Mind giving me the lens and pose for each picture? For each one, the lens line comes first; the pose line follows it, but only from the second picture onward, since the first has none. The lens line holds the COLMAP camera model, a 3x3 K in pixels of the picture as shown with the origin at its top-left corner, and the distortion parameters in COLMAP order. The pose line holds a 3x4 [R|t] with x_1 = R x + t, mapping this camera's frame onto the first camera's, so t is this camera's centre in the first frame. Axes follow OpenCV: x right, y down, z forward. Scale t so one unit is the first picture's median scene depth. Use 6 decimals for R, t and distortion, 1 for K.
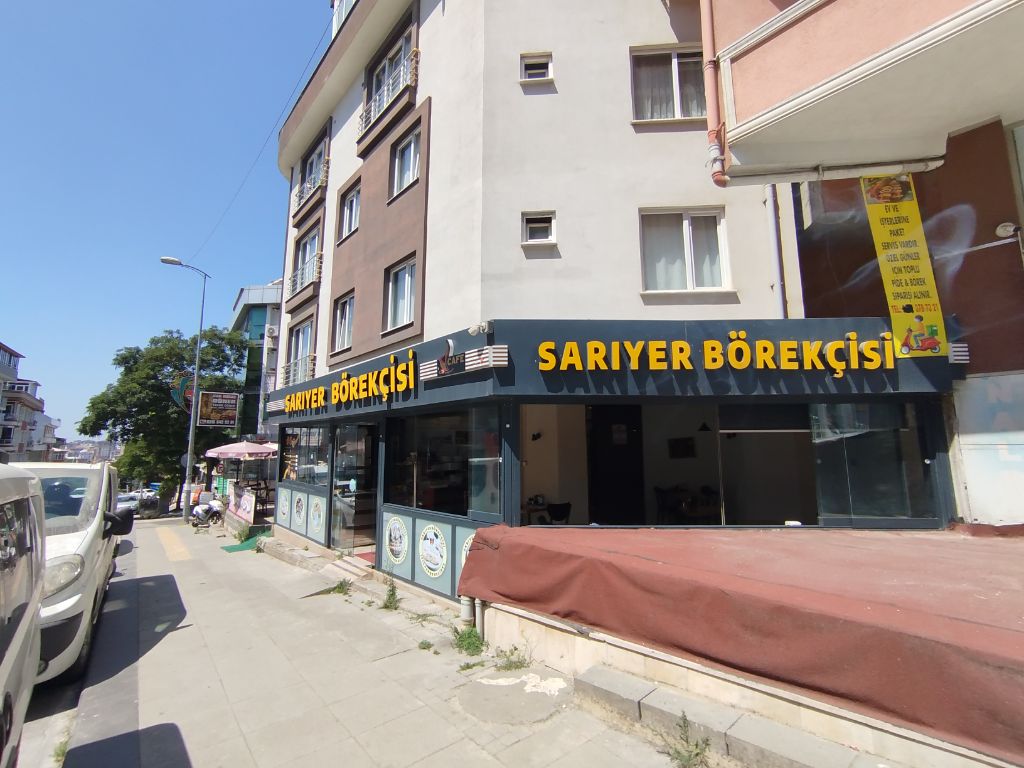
lens RADIAL K [[464.1, 0, 509.6], [0, 464.1, 375.9], [0, 0, 1]] dist [-0.038535, 0.026936]
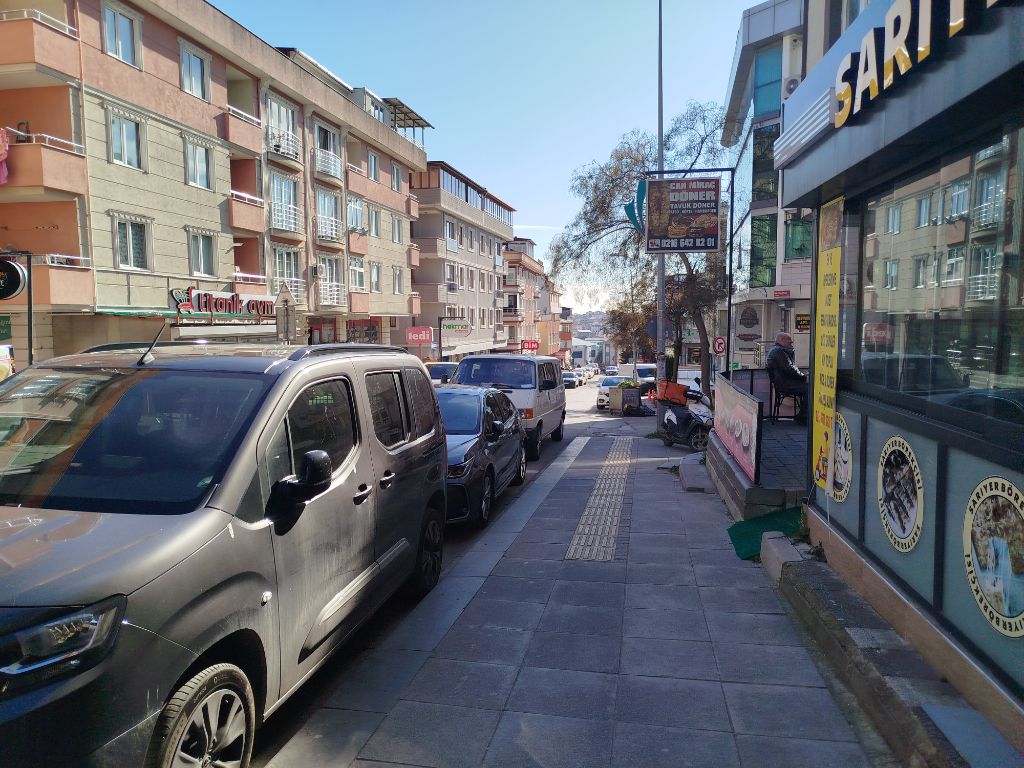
lens RADIAL K [[726.3, 0, 509.1], [0, 726.3, 385.6], [0, 0, 1]] dist [0.004101, 0.015354]
pose [[0.655047, 0.066039, -0.752697, -0.371950], [0.120671, 0.974244, 0.190493, 0.156703], [0.745890, -0.215611, 0.630206, 0.738216]]
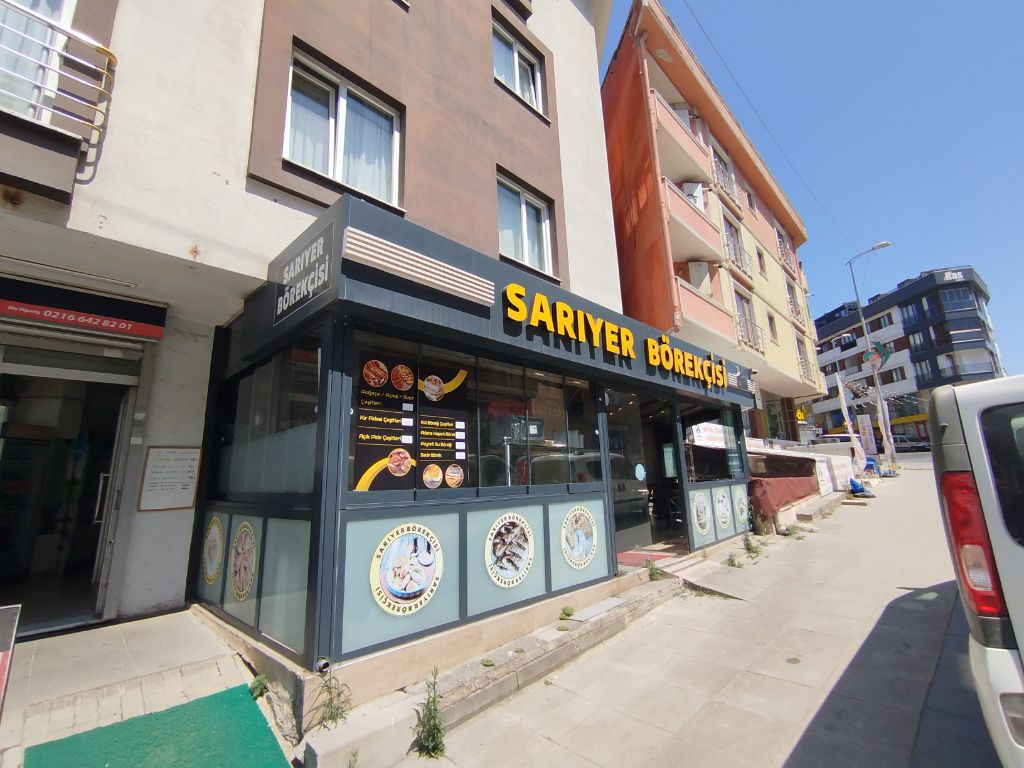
lens RADIAL K [[464.1, 0, 509.6], [0, 464.1, 375.9], [0, 0, 1]] dist [-0.038535, 0.026936]
pose [[-0.072256, 0.221433, 0.972495, -1.153417], [-0.120048, 0.966024, -0.228879, 0.294975], [-0.990135, -0.133284, -0.043219, 1.317056]]
